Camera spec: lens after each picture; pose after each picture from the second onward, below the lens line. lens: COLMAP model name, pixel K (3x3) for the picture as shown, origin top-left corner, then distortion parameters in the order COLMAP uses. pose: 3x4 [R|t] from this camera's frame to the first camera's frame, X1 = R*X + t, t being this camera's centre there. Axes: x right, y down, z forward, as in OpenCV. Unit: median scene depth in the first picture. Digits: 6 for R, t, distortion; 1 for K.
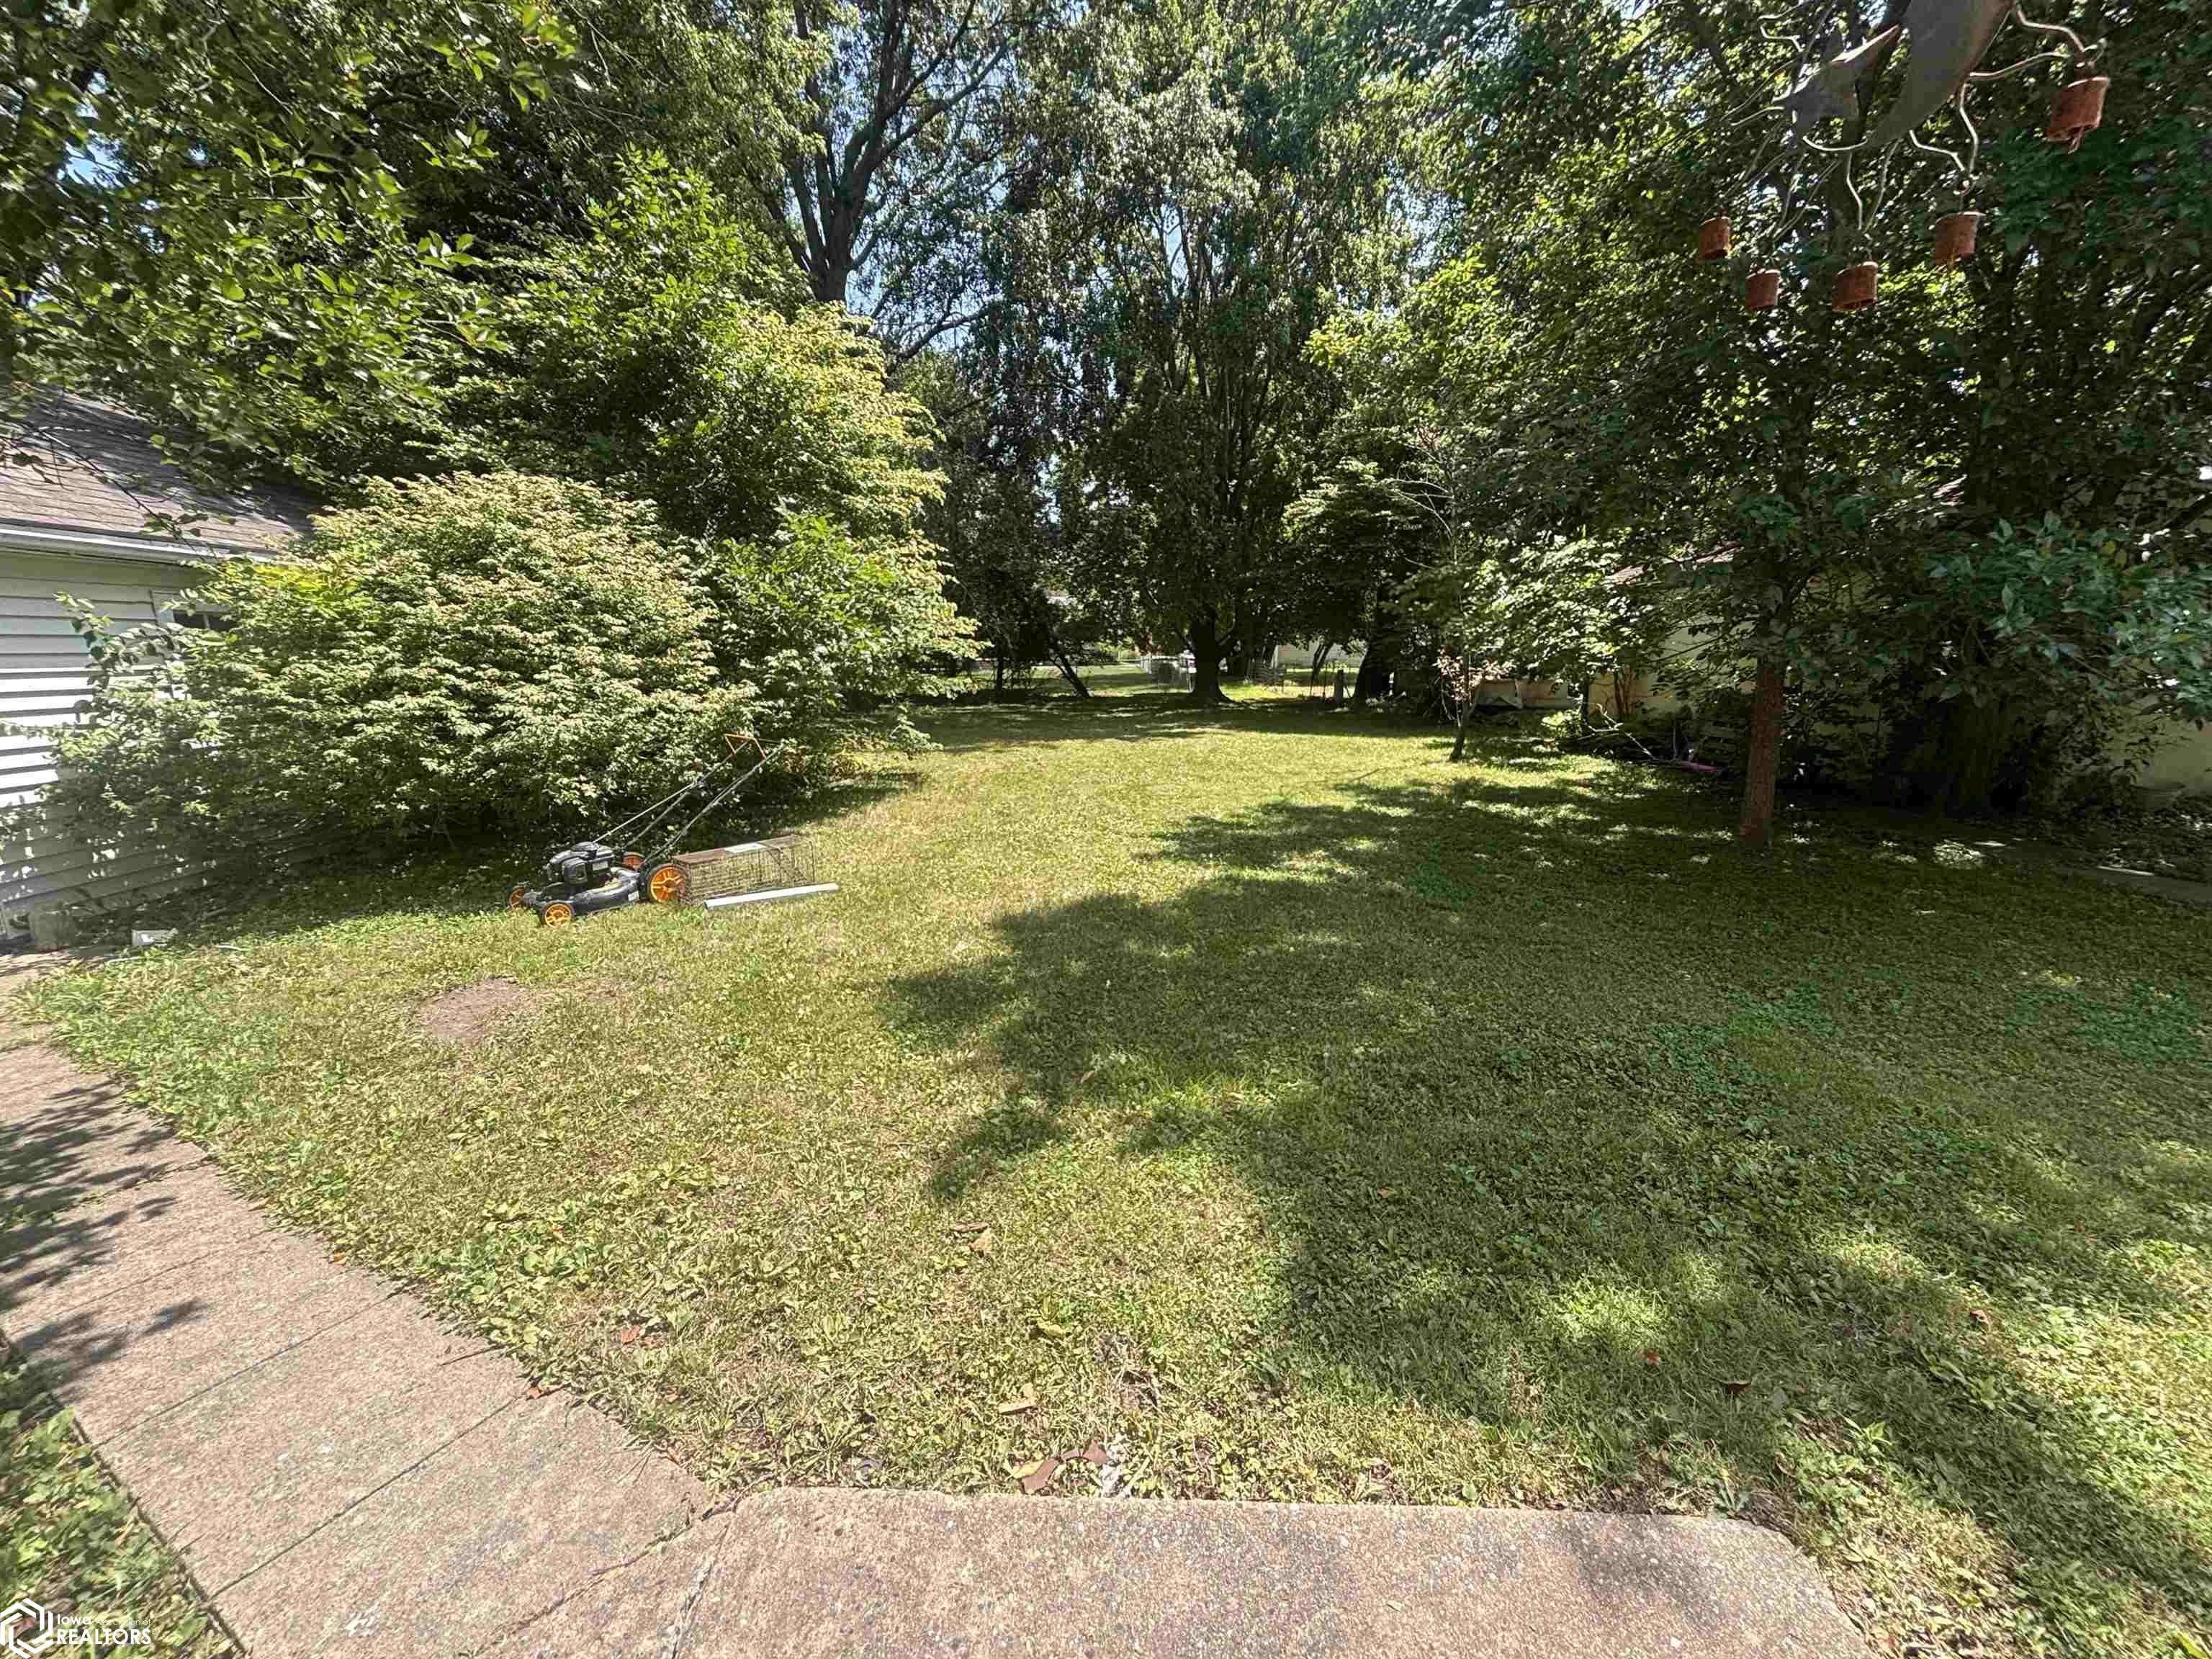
lens RADIAL K [[900.8, 0, 1108.0], [0, 900.8, 831.7], [0, 0, 1]] dist [-0.004563, 0.001433]
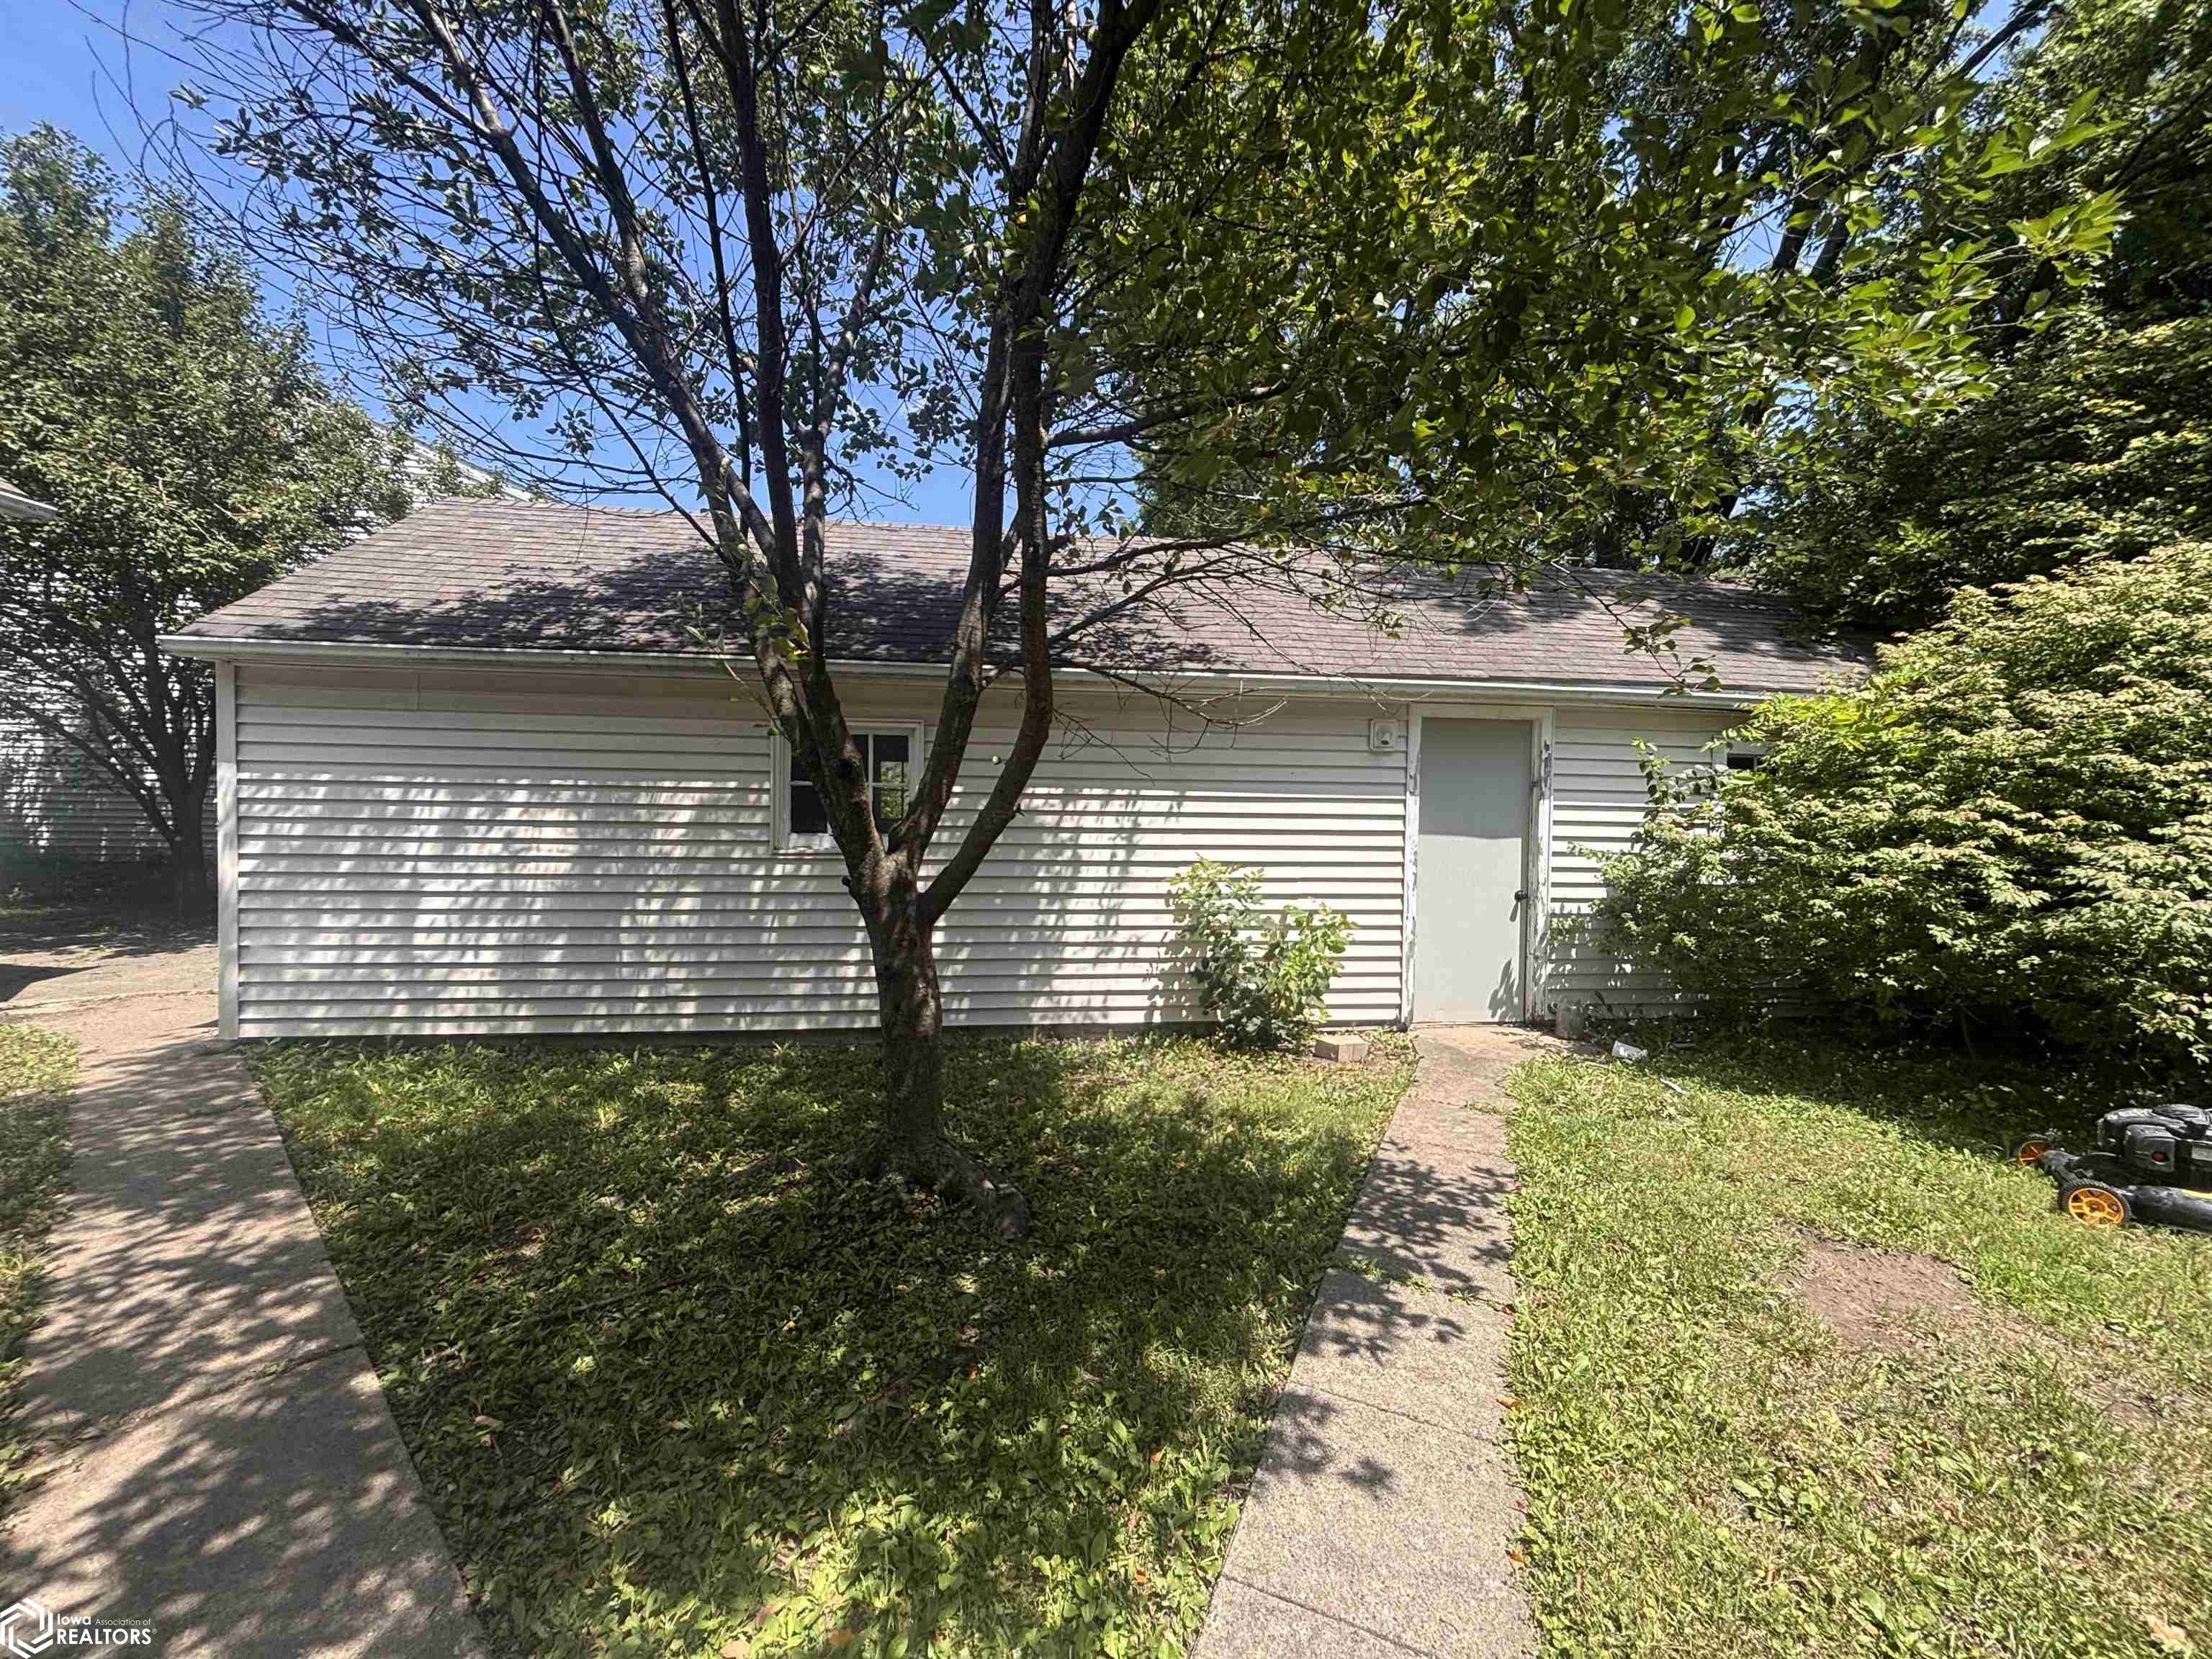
lens RADIAL K [[900.8, 0, 1100.8], [0, 900.8, 828.7], [0, 0, 1]] dist [-0.004563, 0.001433]
pose [[0.112160, 0.041174, -0.992837, -0.085054], [-0.219220, 0.975549, 0.015692, -0.018959], [0.969207, 0.215890, 0.118444, 0.203922]]
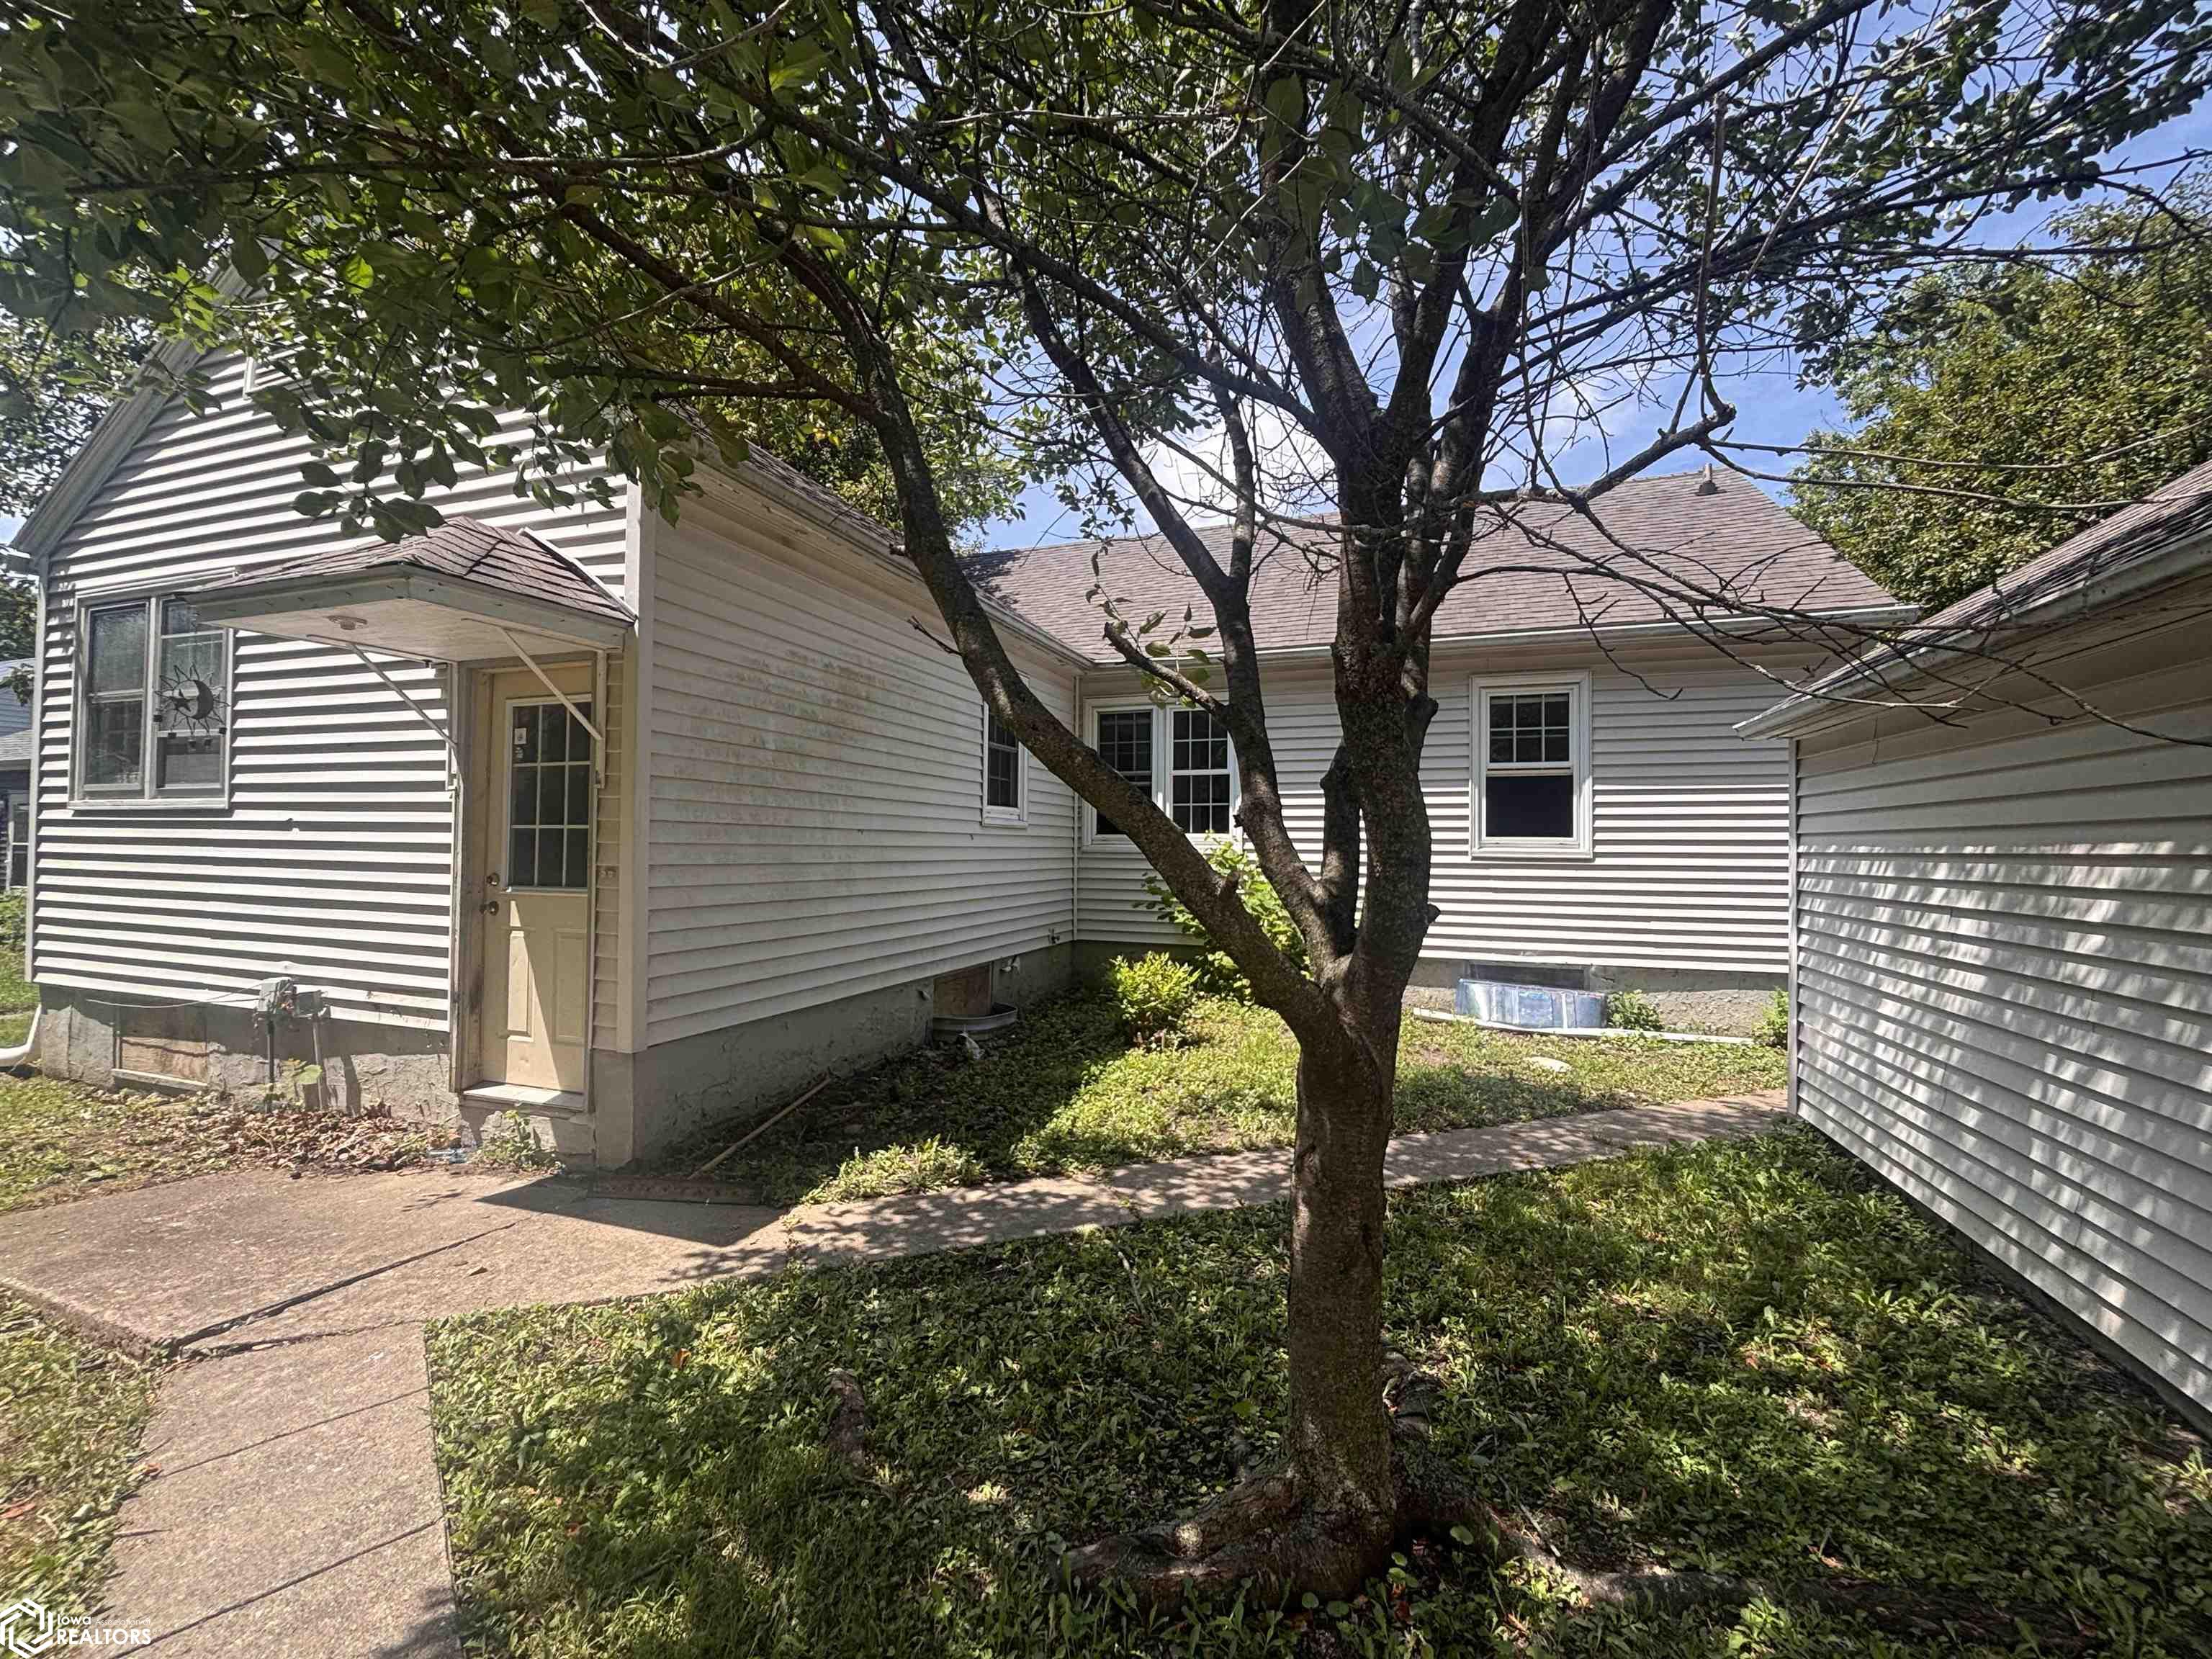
lens RADIAL K [[900.8, 0, 1104.7], [0, 900.8, 820.6], [0, 0, 1]] dist [-0.004563, 0.001433]
pose [[-0.939019, 0.003950, 0.343842, -0.754487], [0.063210, 0.984877, 0.161311, -0.085302], [-0.338005, 0.173208, -0.925068, 0.527788]]
